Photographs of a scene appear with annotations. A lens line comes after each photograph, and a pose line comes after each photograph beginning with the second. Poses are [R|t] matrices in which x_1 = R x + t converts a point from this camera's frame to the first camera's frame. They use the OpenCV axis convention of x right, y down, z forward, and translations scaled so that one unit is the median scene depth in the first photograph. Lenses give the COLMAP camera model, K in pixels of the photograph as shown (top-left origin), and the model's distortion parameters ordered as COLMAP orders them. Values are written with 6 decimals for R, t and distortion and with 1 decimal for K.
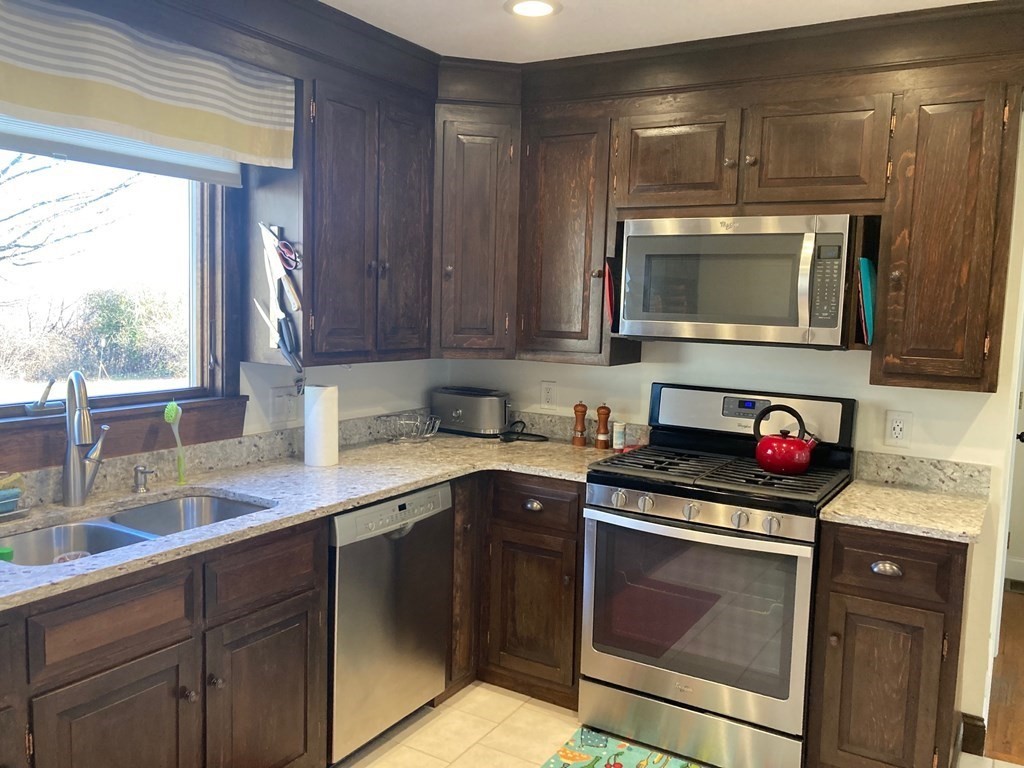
lens RADIAL K [[831.2, 0, 510.2], [0, 831.2, 378.1], [0, 0, 1]] dist [-0.011320, -0.006177]
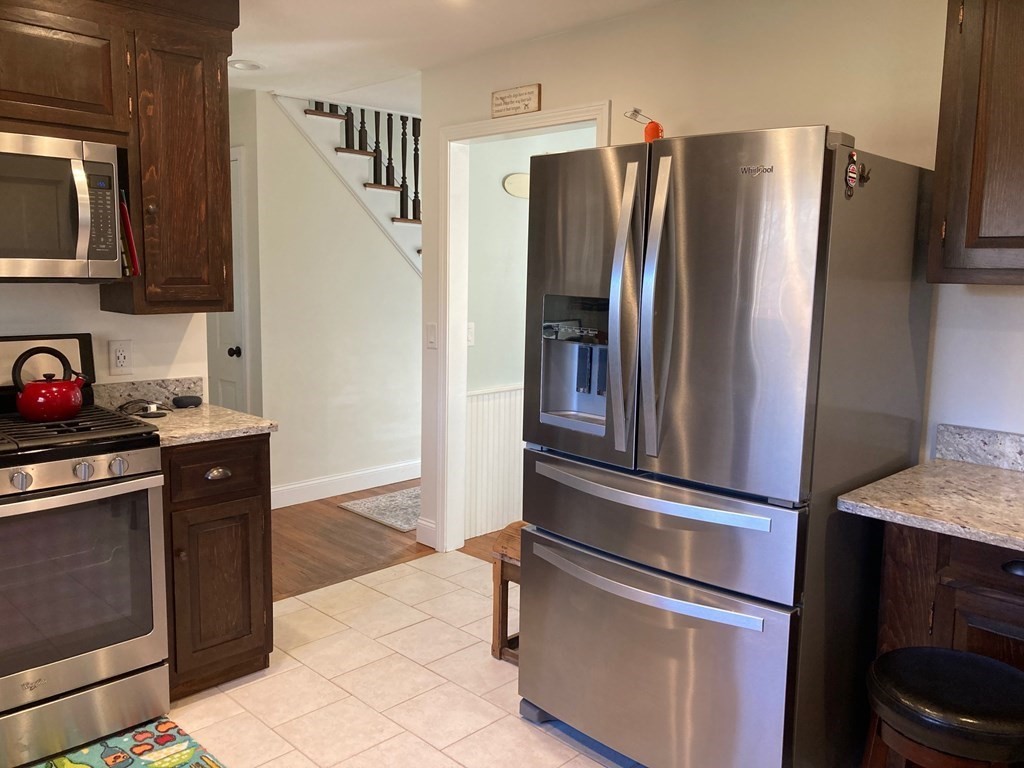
lens RADIAL K [[831.2, 0, 510.2], [0, 831.2, 378.1], [0, 0, 1]] dist [-0.011320, -0.006177]
pose [[0.229472, -0.152860, 0.961237, -0.479193], [0.080014, 0.987210, 0.137889, -0.020186], [-0.970021, 0.045271, 0.238768, 0.314458]]
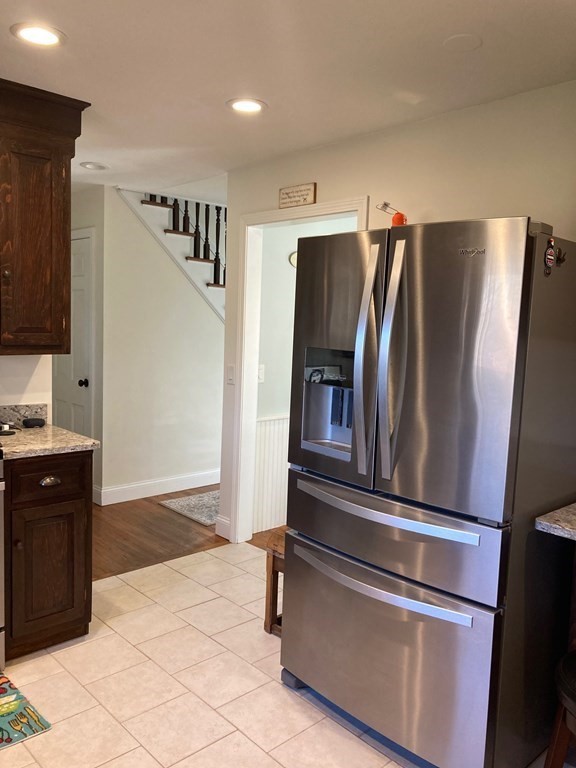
lens RADIAL K [[623.4, 0, 289.2], [0, 623.4, 386.1], [0, 0, 1]] dist [-0.011320, -0.006177]
pose [[0.261351, -0.120504, 0.957692, -0.416651], [0.060733, 0.992263, 0.108280, -0.023309], [-0.963331, 0.029865, 0.266648, 0.284595]]
